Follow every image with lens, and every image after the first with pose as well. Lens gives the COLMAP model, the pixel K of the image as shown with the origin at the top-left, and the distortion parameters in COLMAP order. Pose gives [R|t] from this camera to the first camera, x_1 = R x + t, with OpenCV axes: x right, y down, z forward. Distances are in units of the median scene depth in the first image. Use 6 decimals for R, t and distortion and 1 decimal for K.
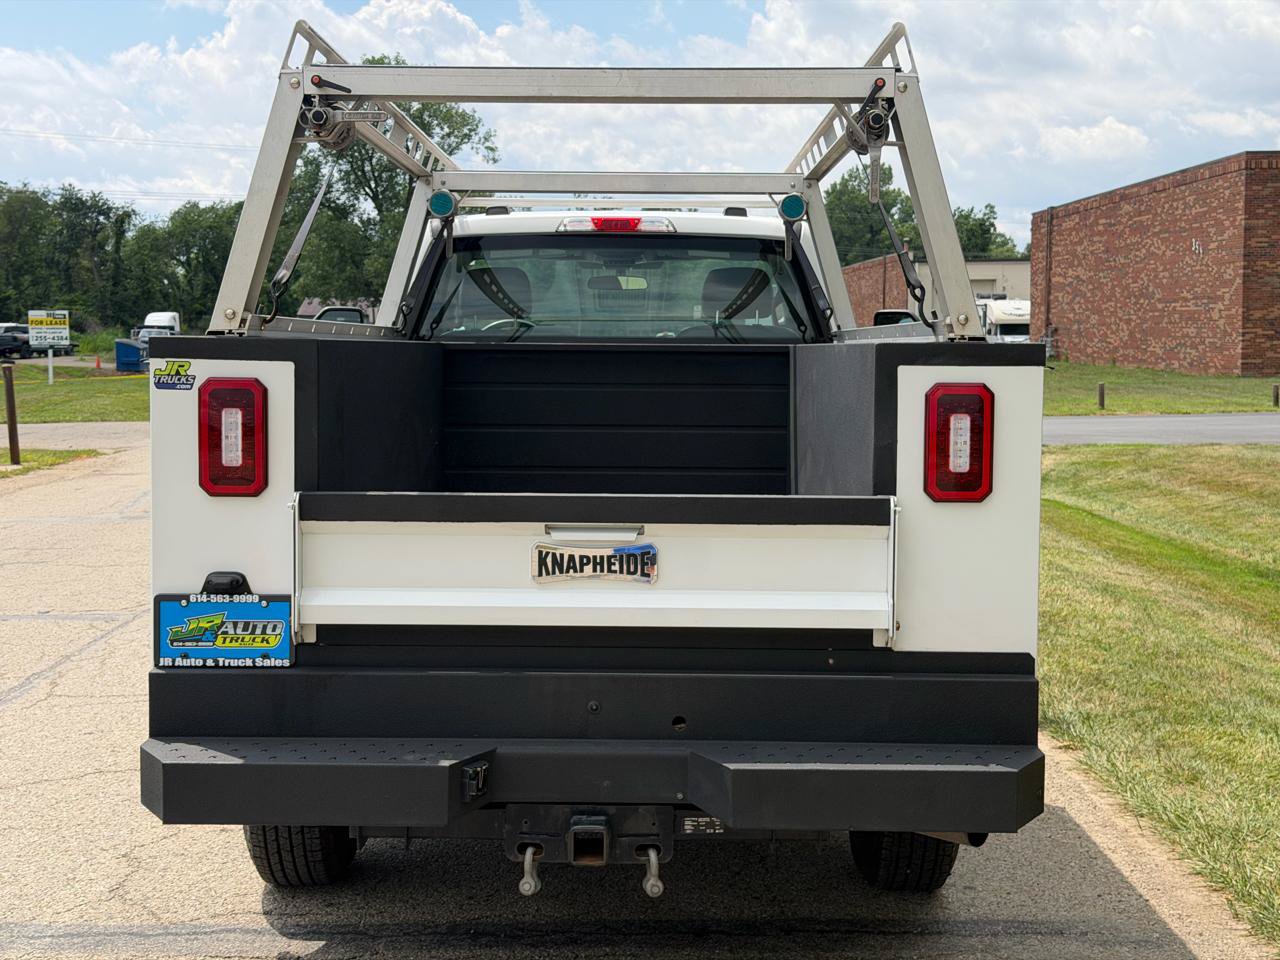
lens RADIAL K [[1805.7, 0, 616.0], [0, 1805.7, 465.8], [0, 0, 1]] dist [0.094521, 0.000000]
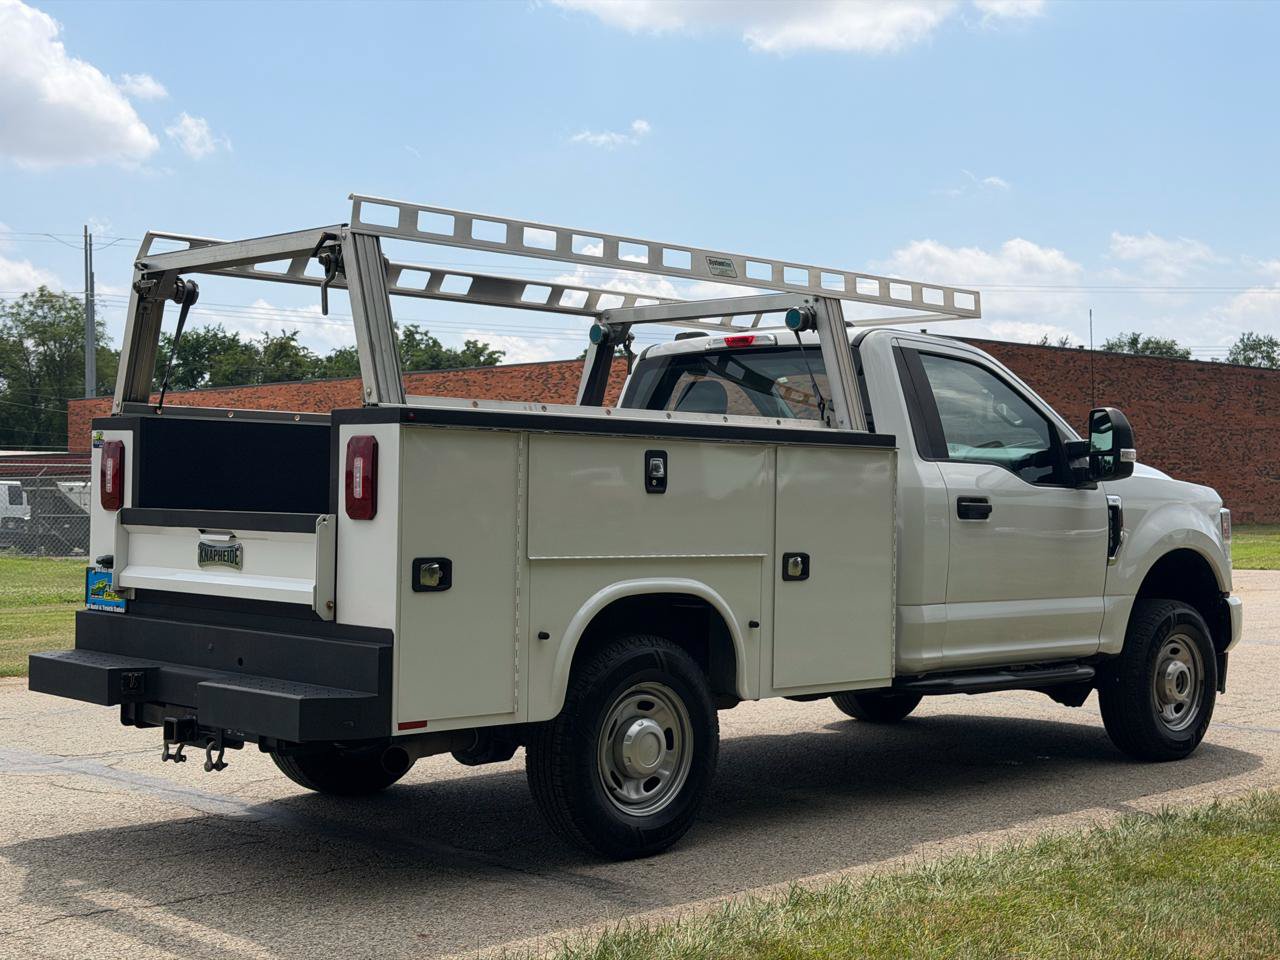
lens RADIAL K [[1805.7, 0, 642.5], [0, 1805.7, 469.2], [0, 0, 1]] dist [0.094521, 0.000000]
pose [[0.700347, -0.005059, -0.713784, 1.348344], [-0.058277, 0.996231, -0.064240, 0.058835], [0.711419, 0.086587, 0.697413, 0.160745]]
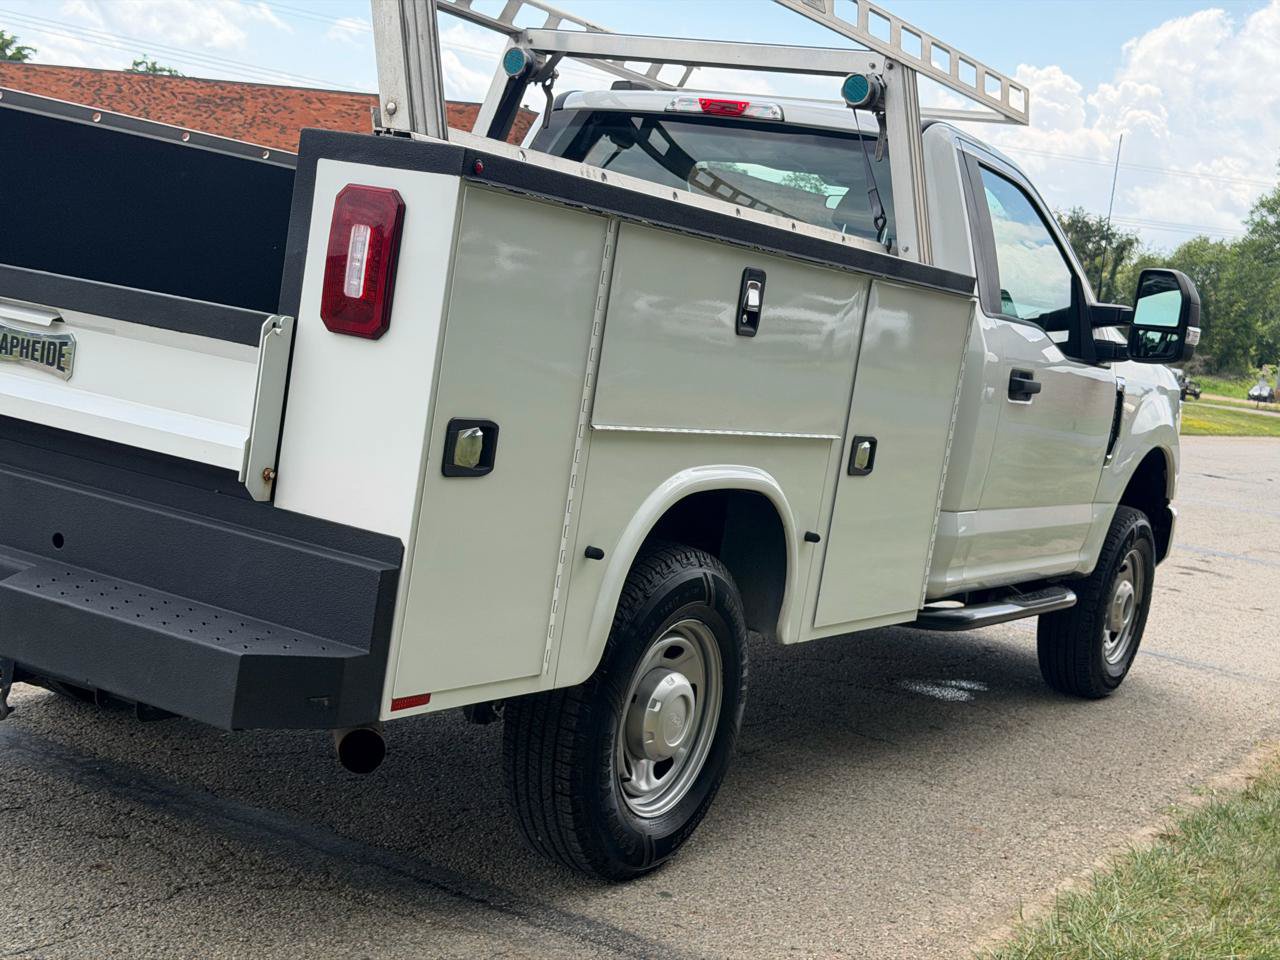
lens RADIAL K [[1805.7, 0, 650.6], [0, 1805.7, 473.8], [0, 0, 1]] dist [0.094521, 0.000000]
pose [[0.853035, 0.171061, -0.493020, 0.701720], [-0.178164, 0.983449, 0.032960, 0.030246], [0.490498, 0.059722, 0.869393, 0.368317]]
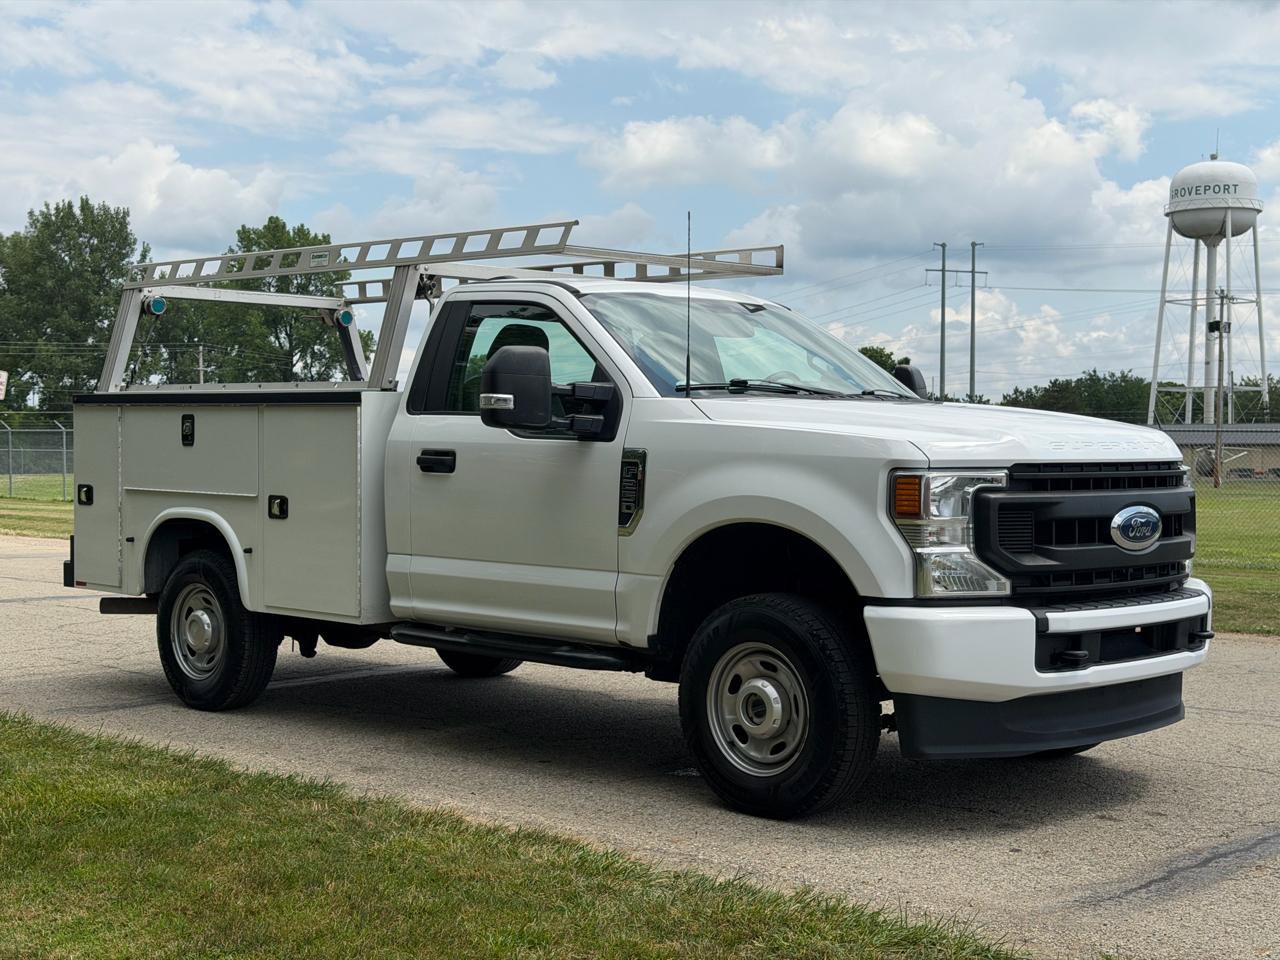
lens RADIAL K [[1882.2, 0, 640.9], [0, 1882.2, 482.7], [0, 0, 1]] dist [0.047281, 0.000000]
pose [[-0.685507, -0.014565, -0.727920, 1.501641], [-0.078152, 0.995495, 0.053679, -0.139786], [0.723859, 0.093686, -0.683558, 3.190826]]
